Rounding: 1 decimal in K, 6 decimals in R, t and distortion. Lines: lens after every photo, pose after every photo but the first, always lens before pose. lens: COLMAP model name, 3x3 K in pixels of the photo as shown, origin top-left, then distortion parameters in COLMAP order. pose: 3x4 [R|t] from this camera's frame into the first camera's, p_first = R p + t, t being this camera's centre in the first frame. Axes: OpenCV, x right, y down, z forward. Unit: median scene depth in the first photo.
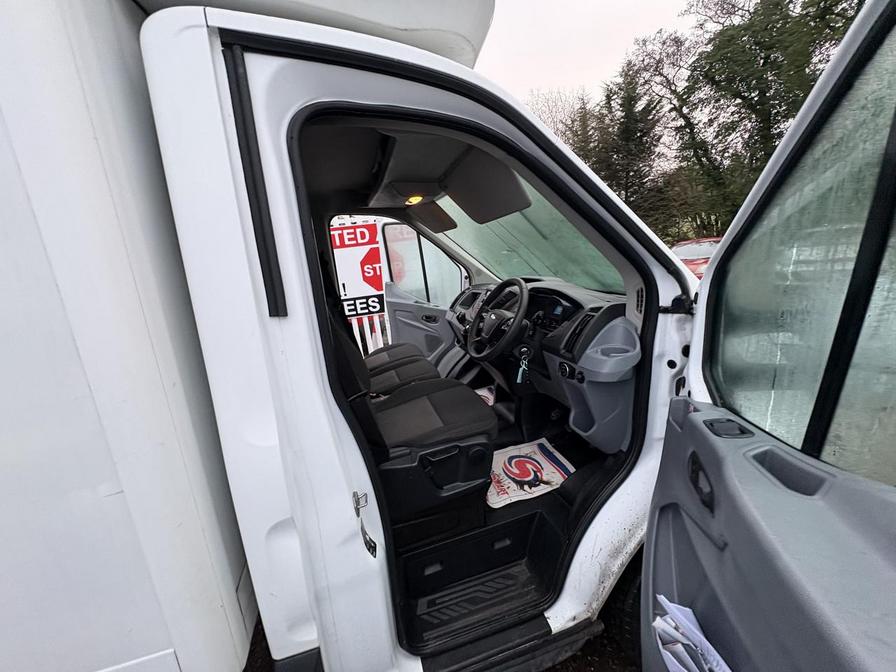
lens RADIAL K [[355.1, 0, 445.3], [0, 355.1, 339.4], [0, 0, 1]] dist [-0.002858, 0.000760]
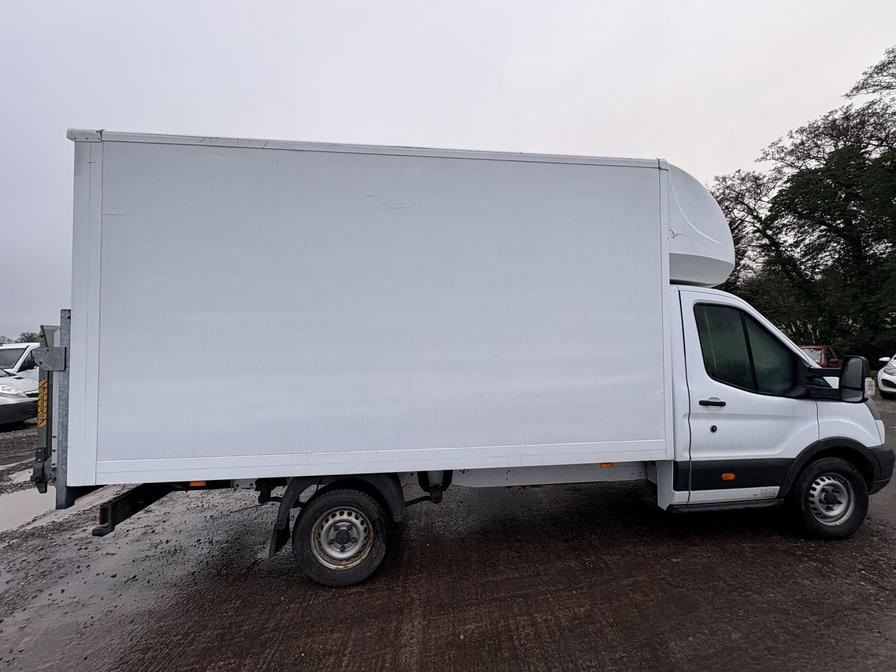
lens RADIAL K [[355.1, 0, 448.3], [0, 355.1, 337.3], [0, 0, 1]] dist [-0.002858, 0.000760]
pose [[0.983455, 0.071301, -0.166532, -0.105957], [-0.108701, 0.967662, -0.227629, 0.036394], [0.144917, 0.241965, 0.959402, -0.135309]]
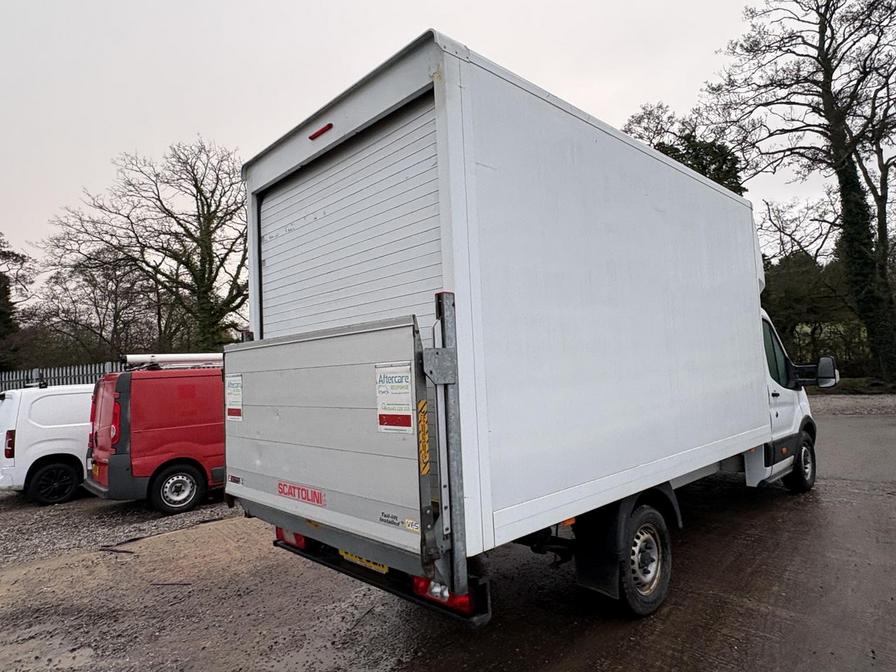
lens RADIAL K [[545.1, 0, 450.5], [0, 545.1, 336.3], [0, 0, 1]] dist [0.003476, 0.001672]
pose [[0.879924, 0.072141, 0.469605, -0.353576], [0.081268, 0.950985, -0.298368, 0.065637], [-0.468112, 0.300705, 0.830932, -0.143286]]
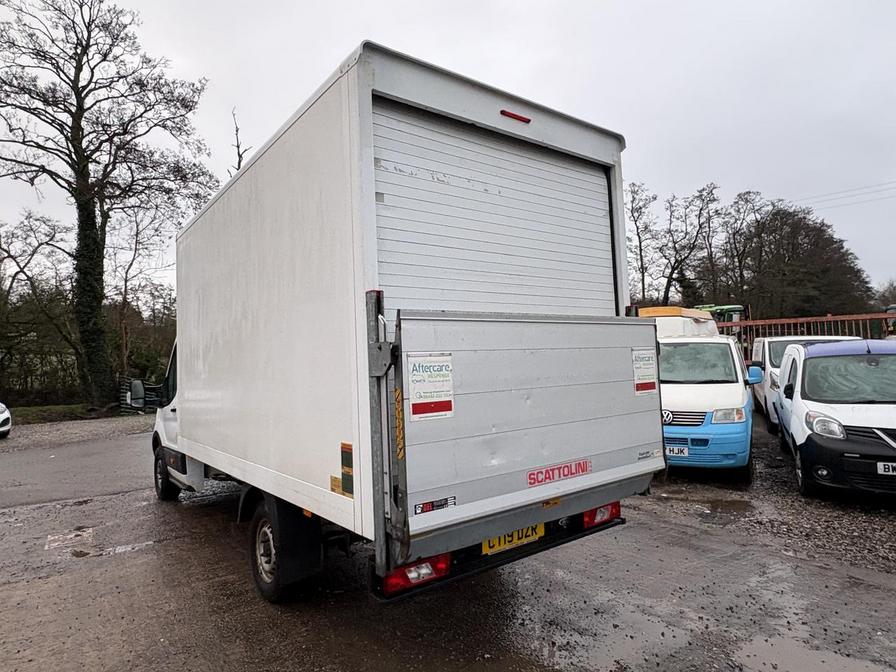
lens RADIAL K [[545.1, 0, 444.0], [0, 545.1, 332.6], [0, 0, 1]] dist [0.003476, 0.001672]
pose [[-0.361873, 0.152969, 0.919592, -0.473757], [0.277598, 0.959377, -0.050348, 0.008594], [-0.889937, 0.237057, -0.389636, 0.151905]]
